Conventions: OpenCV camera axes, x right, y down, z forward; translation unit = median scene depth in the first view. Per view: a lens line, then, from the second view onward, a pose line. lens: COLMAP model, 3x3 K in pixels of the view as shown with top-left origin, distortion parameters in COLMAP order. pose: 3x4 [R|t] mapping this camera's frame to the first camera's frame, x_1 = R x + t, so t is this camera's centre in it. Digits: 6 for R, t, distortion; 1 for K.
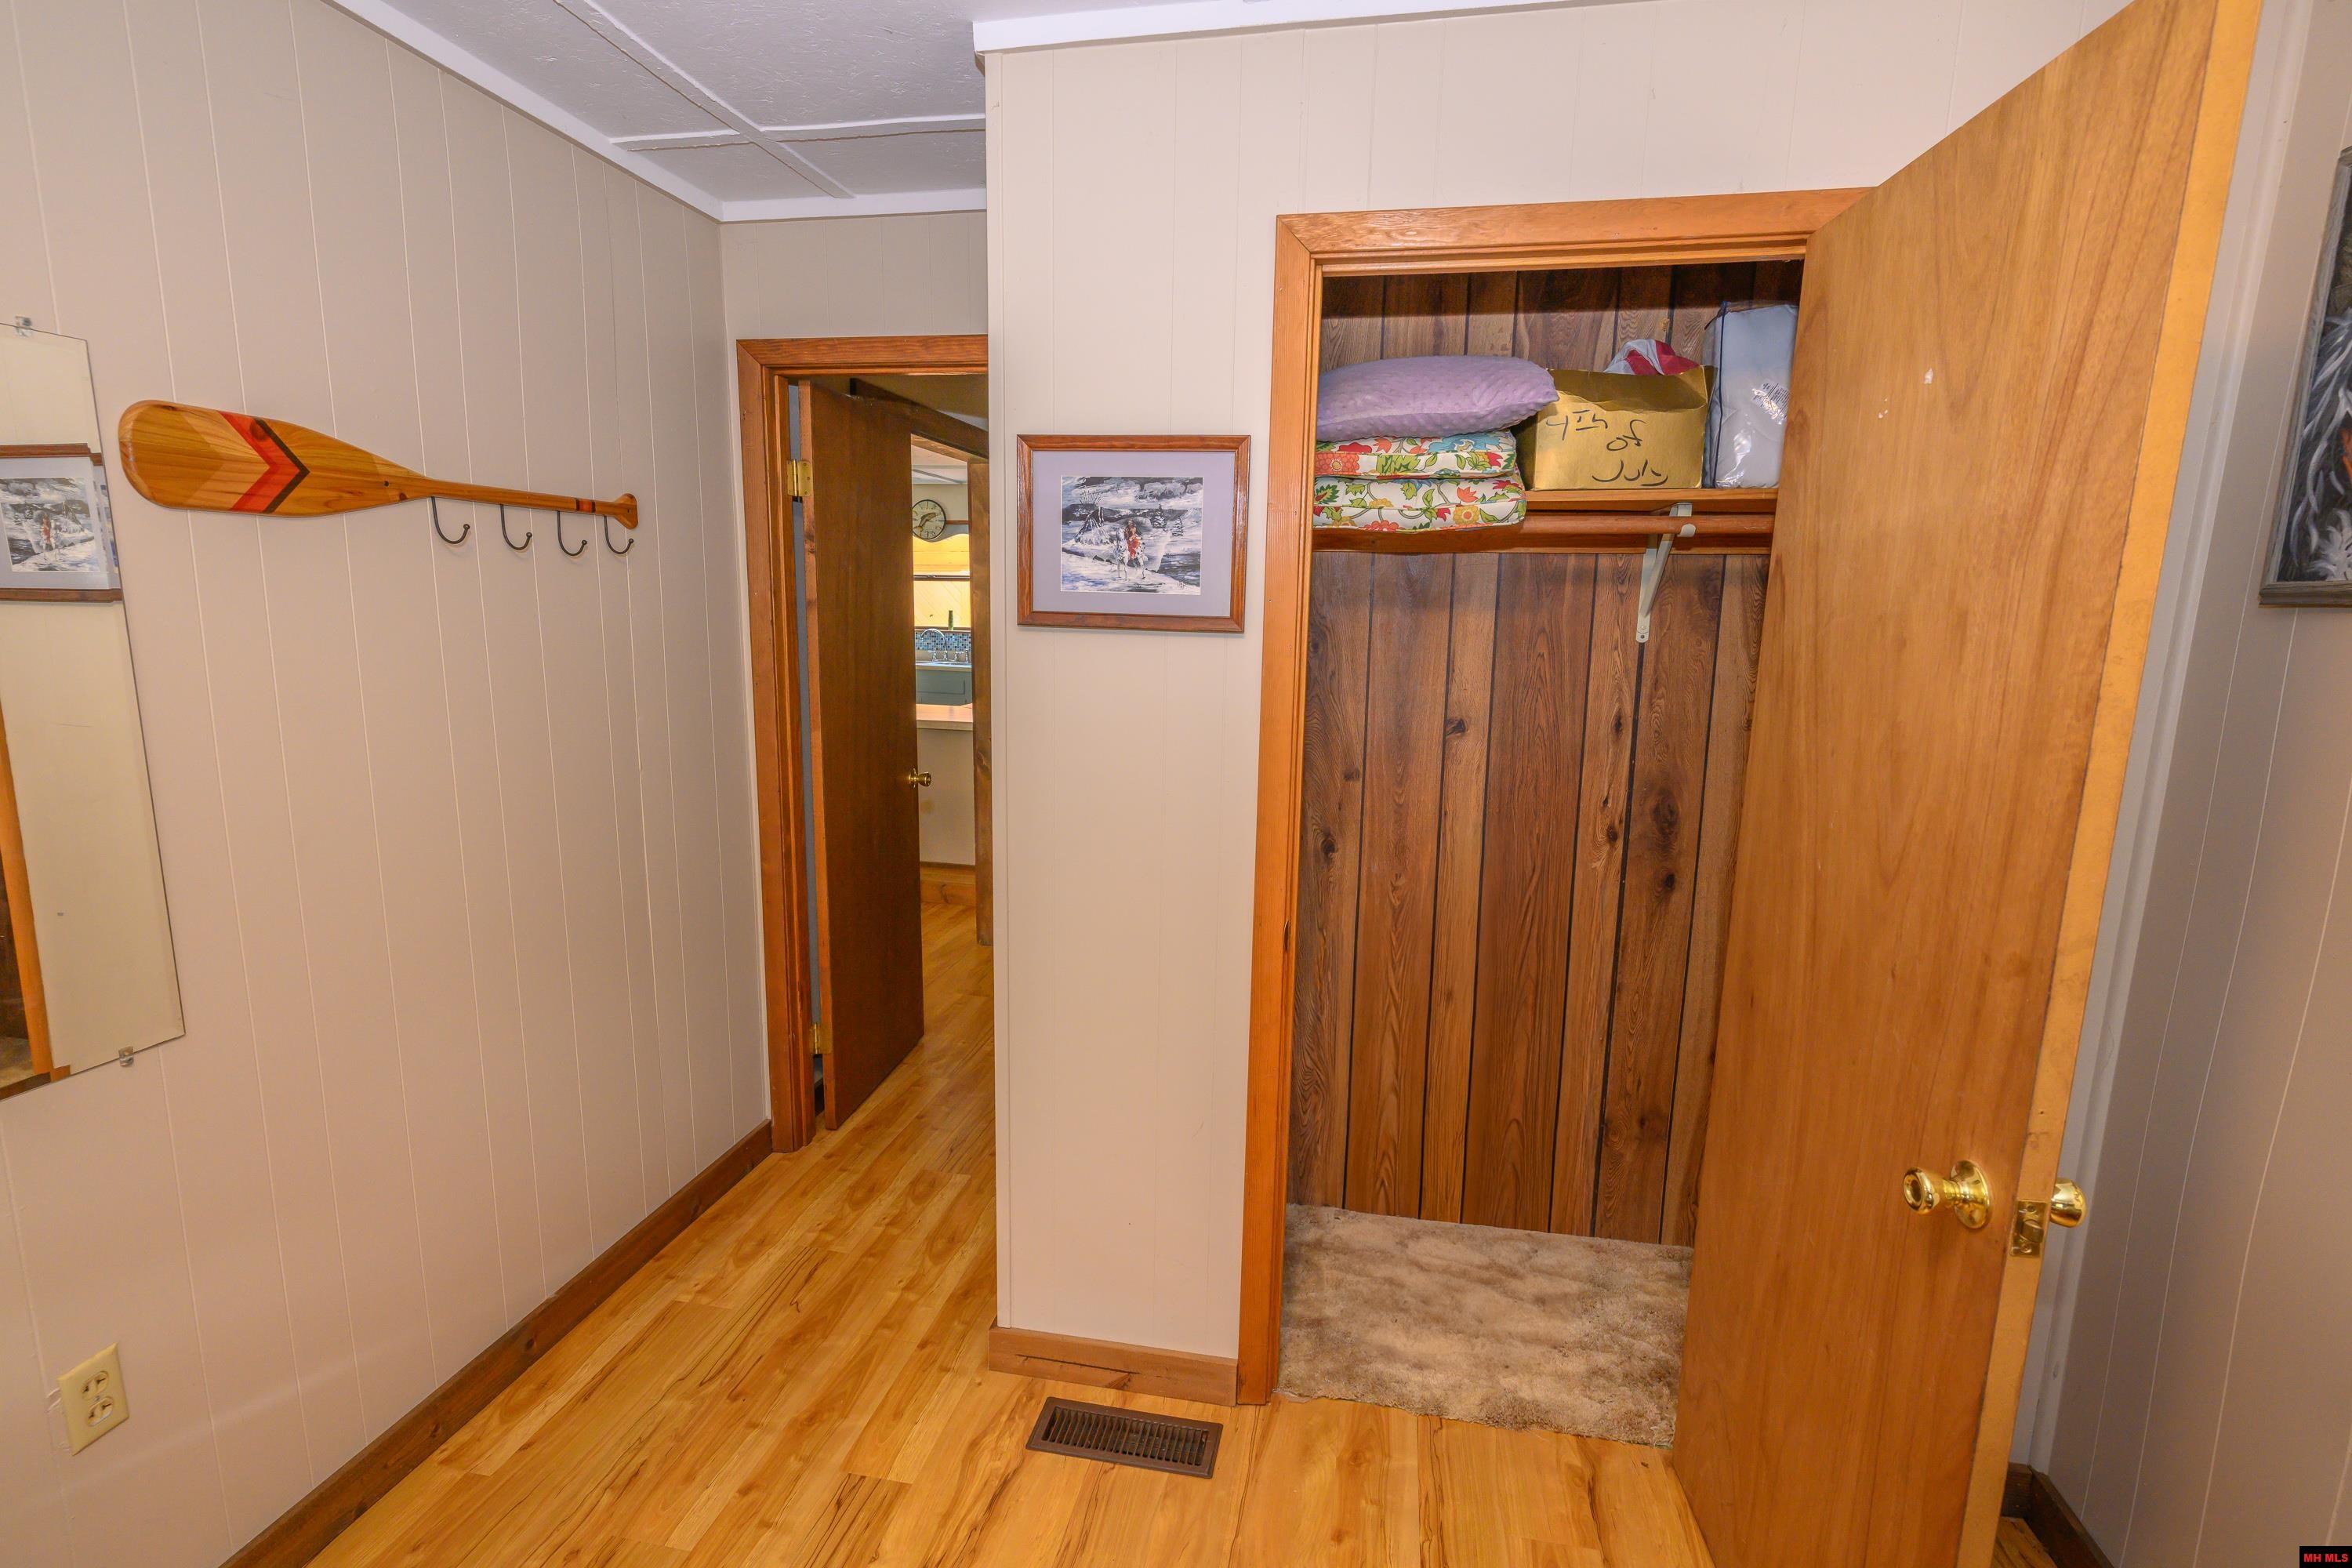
lens RADIAL K [[1115.6, 0, 1161.9], [0, 1115.6, 786.7], [0, 0, 1]] dist [-0.002800, 0.001101]
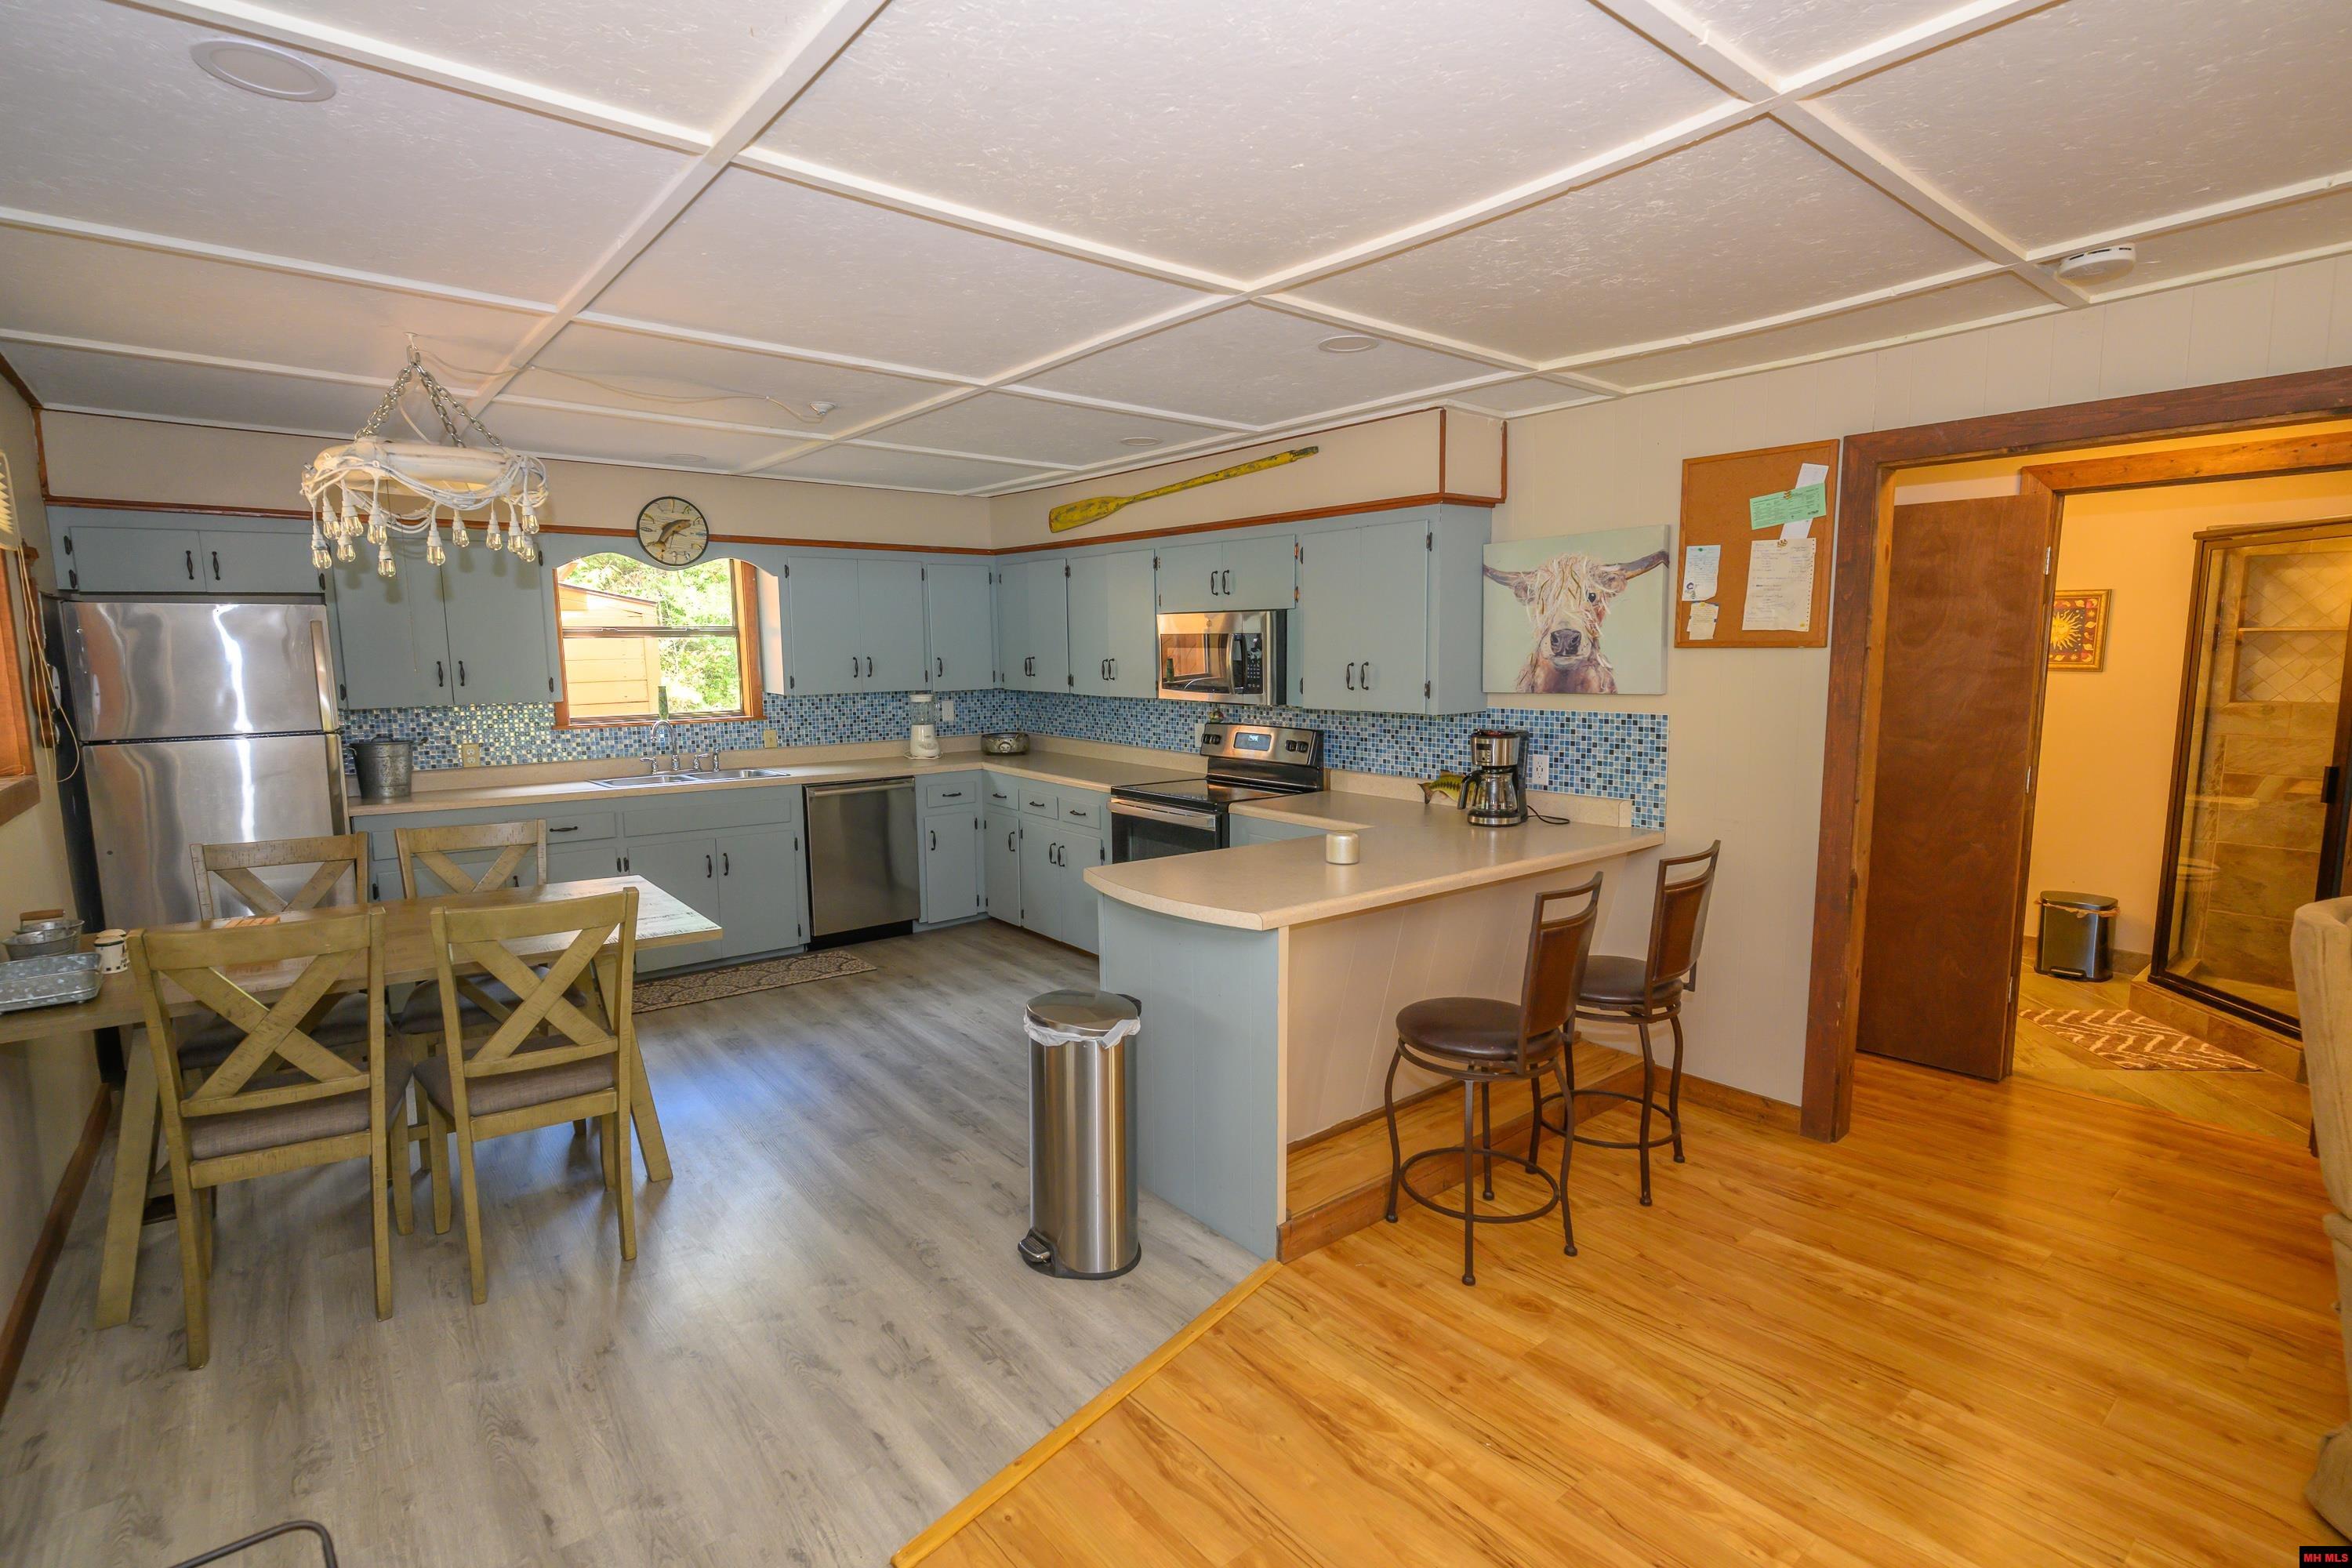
lens RADIAL K [[1115.6, 0, 1161.9], [0, 1115.6, 786.7], [0, 0, 1]] dist [-0.002800, 0.001101]
pose [[0.638258, -0.116862, 0.760901, -0.503600], [0.144321, 0.989050, 0.030842, -0.090325], [-0.756174, 0.090129, 0.648134, 0.449034]]
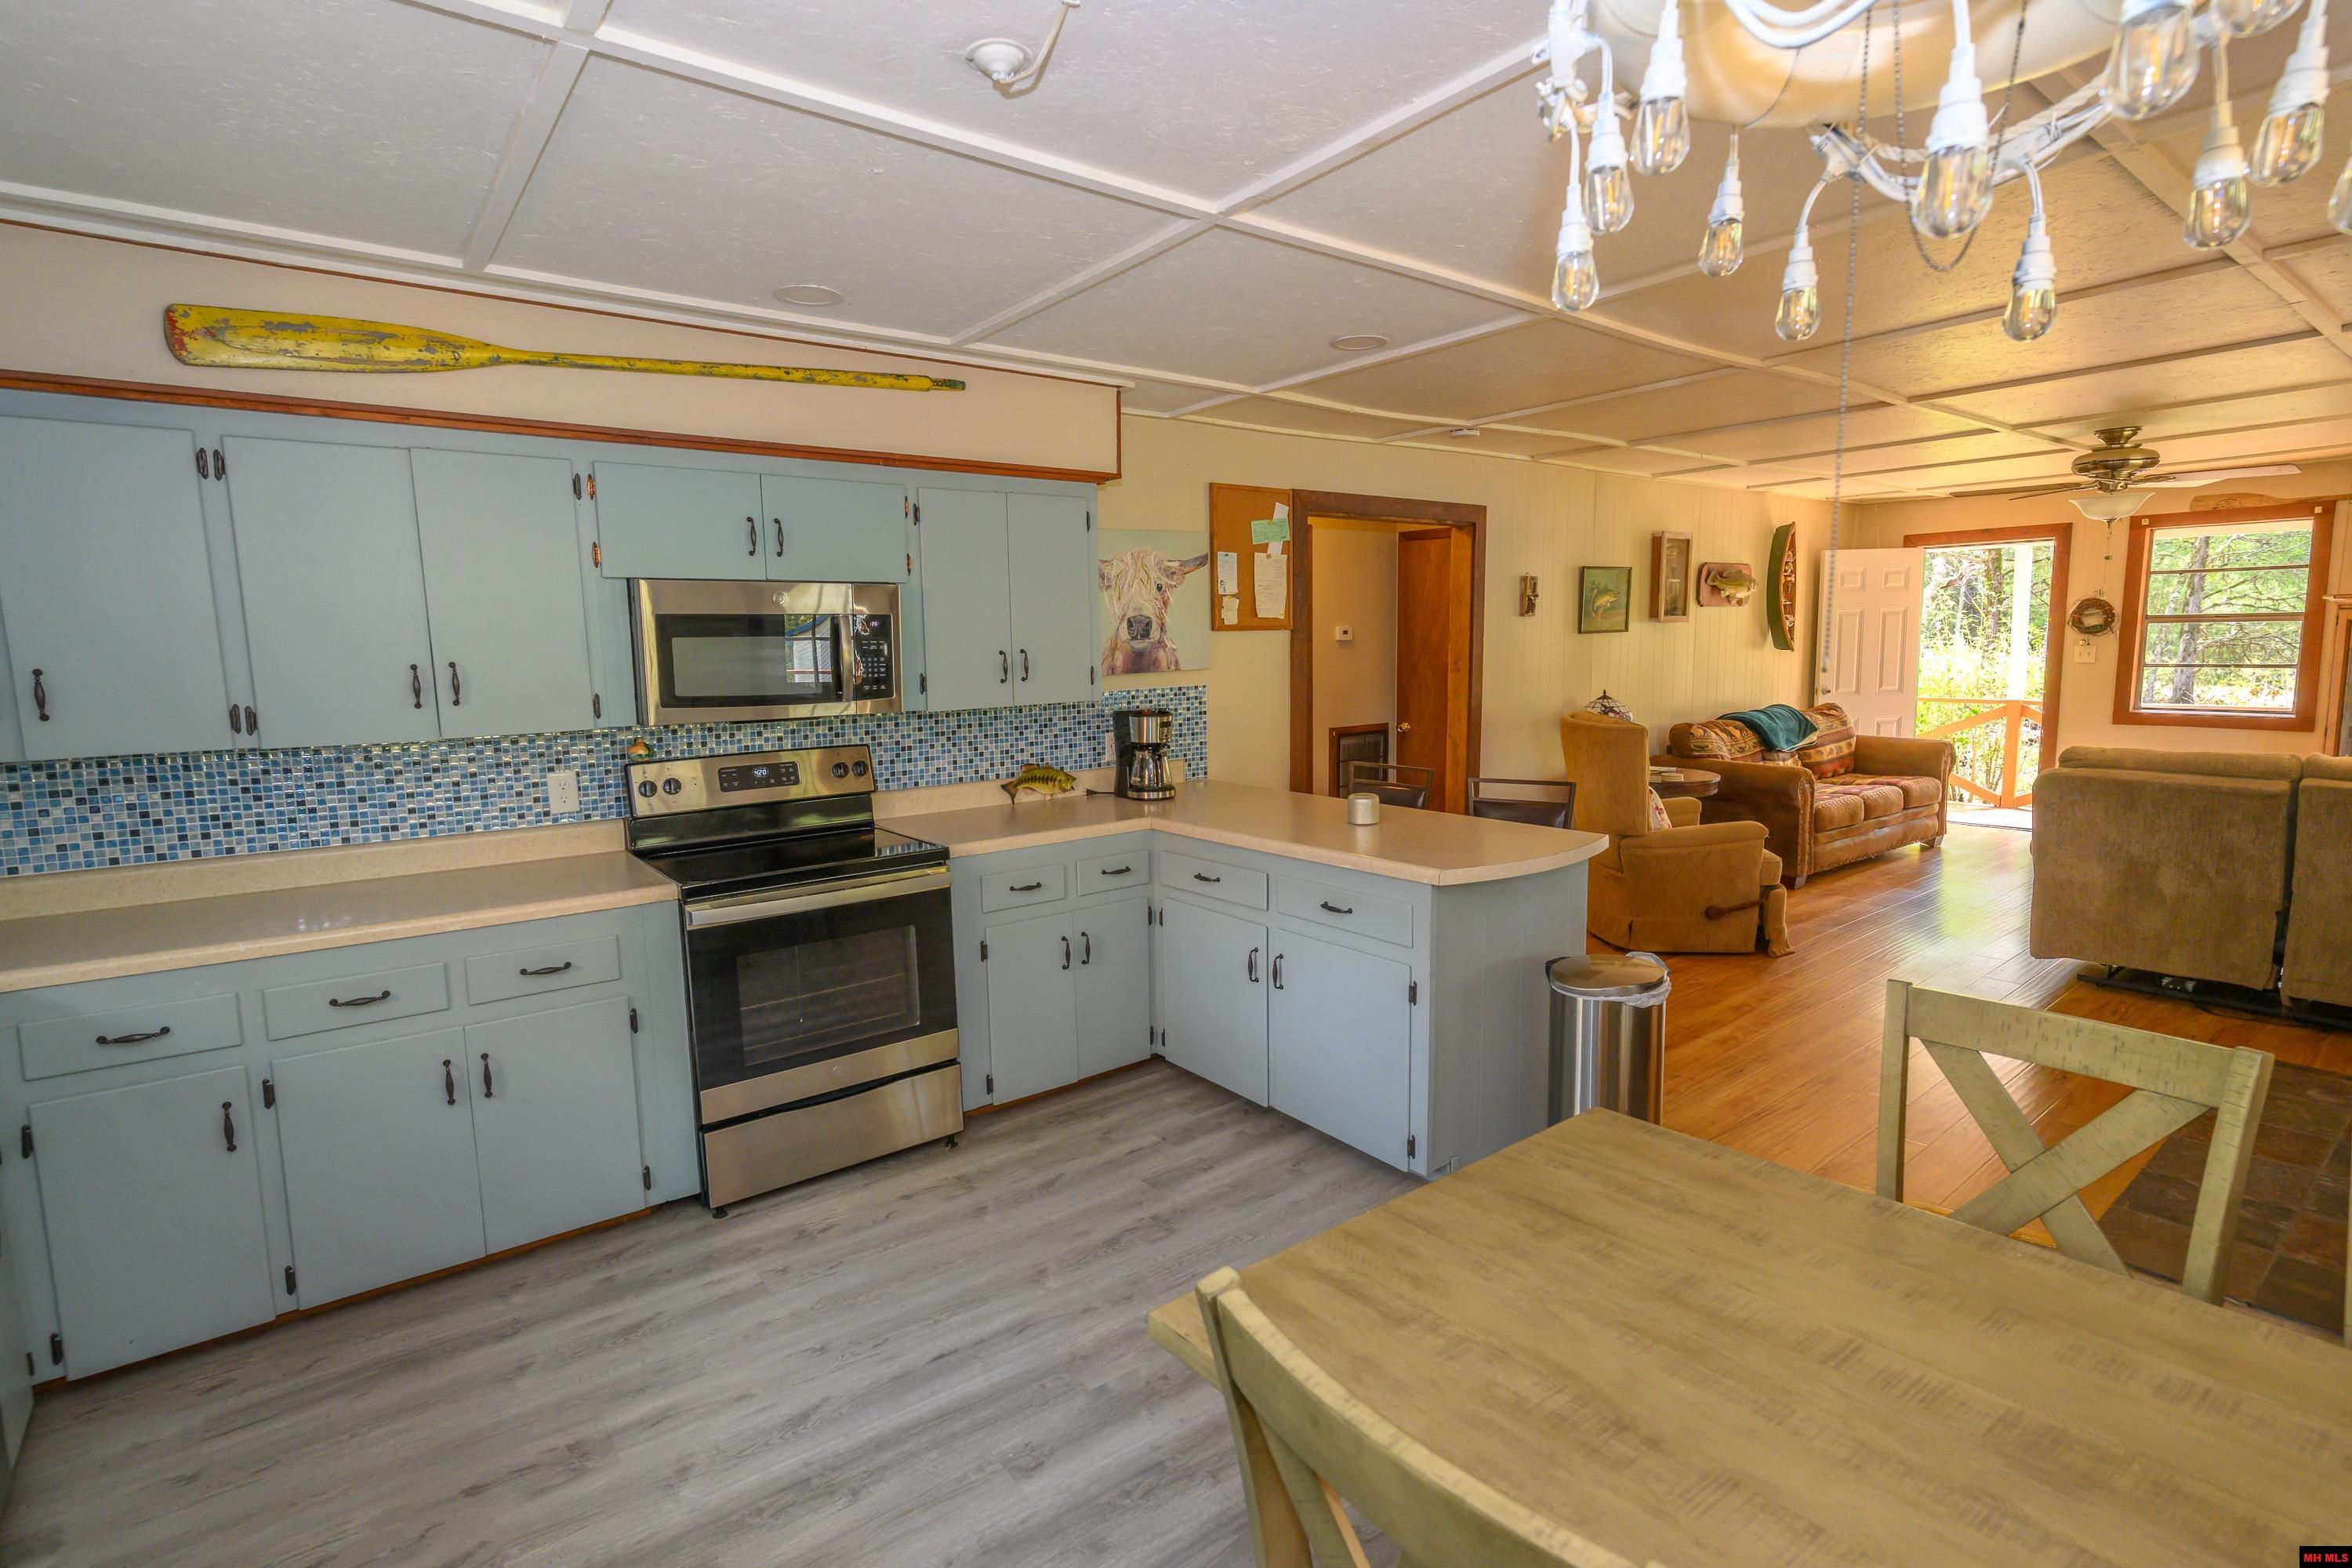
lens RADIAL K [[1116.4, 0, 1176.0], [0, 1116.4, 784.0], [0, 0, 1]] dist [-0.002358, 0.001472]
pose [[-0.757982, -0.088670, 0.646220, -0.395733], [0.114766, 0.957132, 0.265945, -0.171683], [-0.642100, 0.275745, -0.715313, 0.961651]]
